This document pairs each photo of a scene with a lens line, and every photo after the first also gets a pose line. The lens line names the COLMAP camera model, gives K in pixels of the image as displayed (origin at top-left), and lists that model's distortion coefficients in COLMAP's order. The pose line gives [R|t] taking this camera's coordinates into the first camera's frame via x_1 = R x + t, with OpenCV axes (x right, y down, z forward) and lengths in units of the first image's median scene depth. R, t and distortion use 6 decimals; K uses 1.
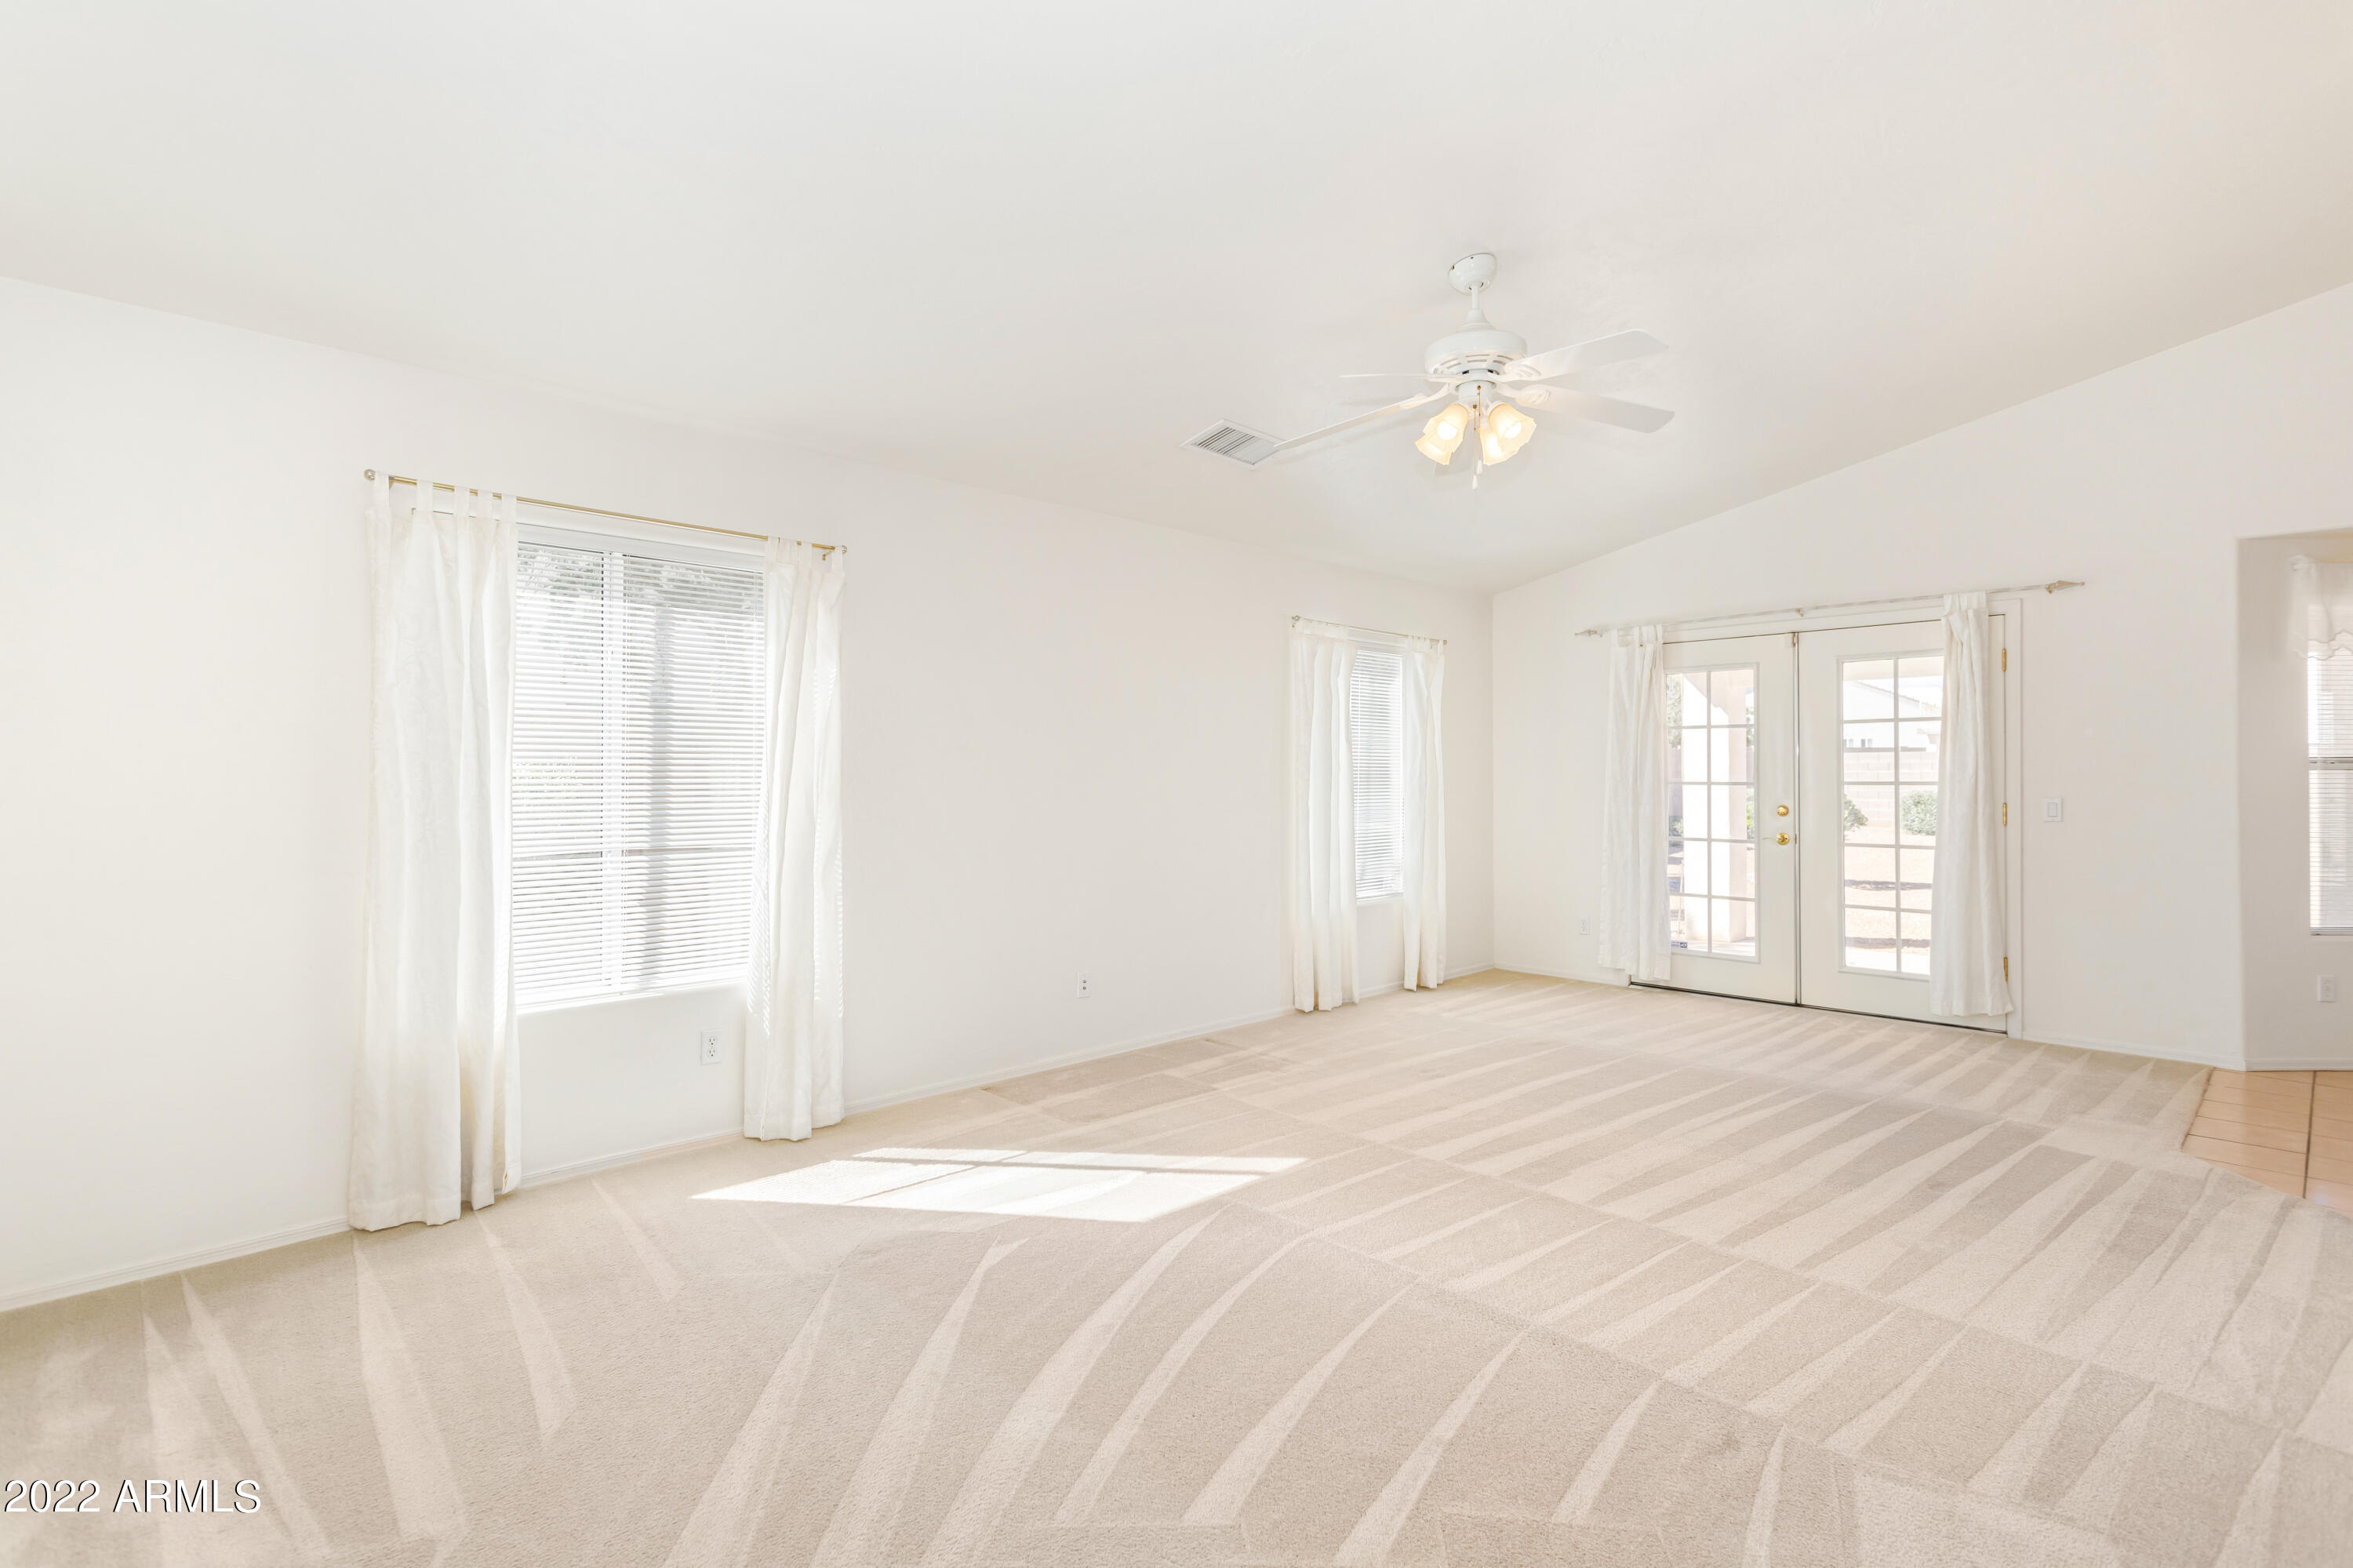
lens RADIAL K [[1131.9, 0, 1175.3], [0, 1131.9, 769.1], [0, 0, 1]] dist [0.002189, 0.000779]
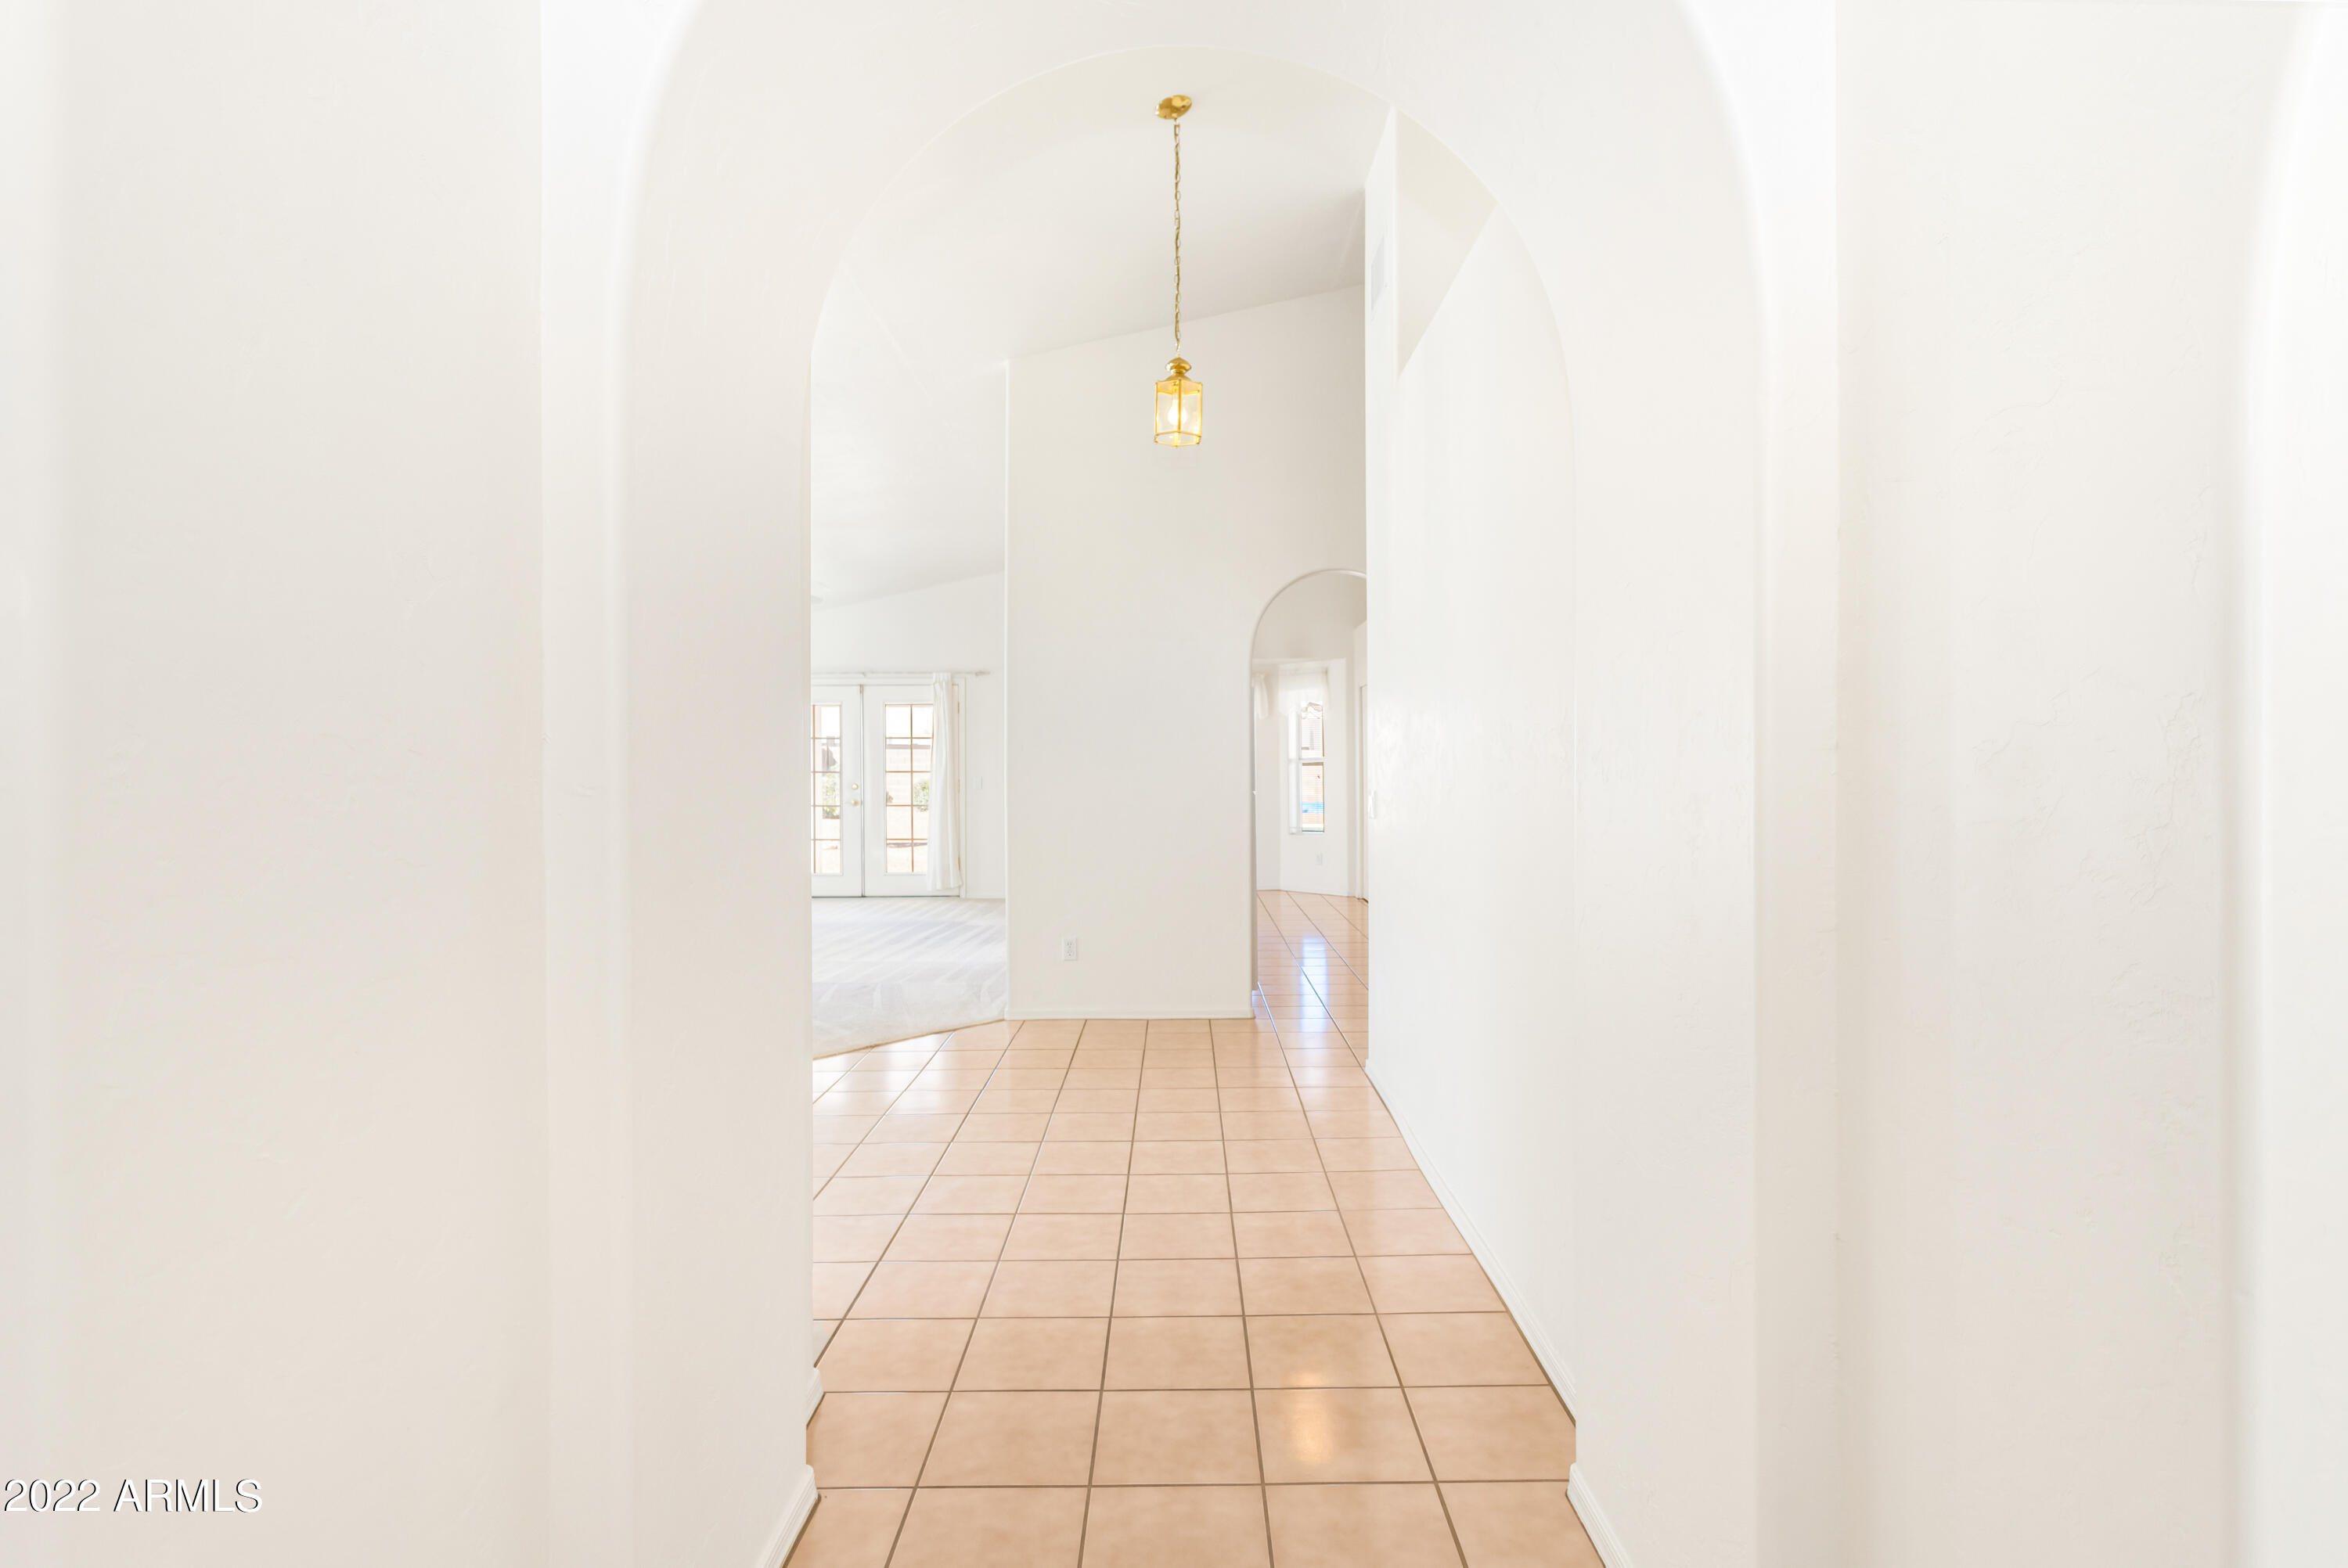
lens RADIAL K [[1129.3, 0, 1172.8], [0, 1129.3, 769.2], [0, 0, 1]] dist [0.002189, 0.000779]
pose [[0.701049, -0.004634, 0.713098, -0.403762], [0.000118, 0.999980, 0.006383, -0.001528], [-0.713114, -0.004391, 0.701035, -0.635777]]
